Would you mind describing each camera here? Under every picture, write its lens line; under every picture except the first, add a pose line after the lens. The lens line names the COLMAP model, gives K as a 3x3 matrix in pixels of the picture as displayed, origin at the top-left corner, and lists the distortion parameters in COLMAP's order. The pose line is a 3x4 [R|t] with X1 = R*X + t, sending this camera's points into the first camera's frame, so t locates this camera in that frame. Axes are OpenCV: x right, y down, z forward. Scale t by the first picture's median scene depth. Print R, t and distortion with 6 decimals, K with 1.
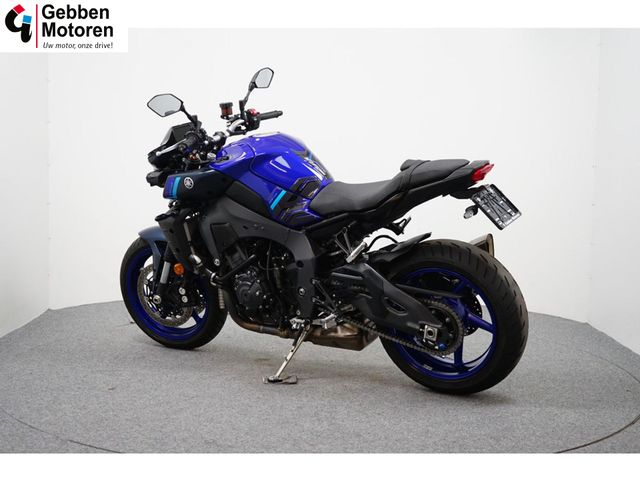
lens RADIAL K [[948.7, 0, 320.2], [0, 948.7, 239.7], [0, 0, 1]] dist [0.008329, 0.000000]
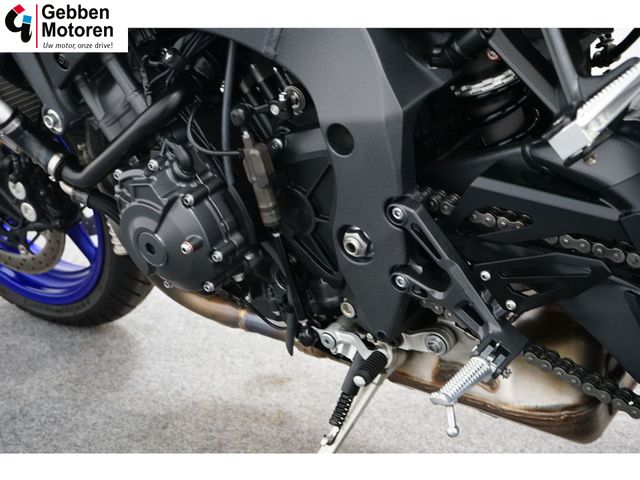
lens RADIAL K [[1013.9, 0, 321.5], [0, 1013.9, 240.1], [0, 0, 1]] dist [-0.020718, 0.000000]
pose [[0.991485, -0.010330, -0.129809, 0.006719], [0.042329, 0.968279, 0.246258, -0.012250], [0.123148, -0.249656, 0.960472, 0.734782]]
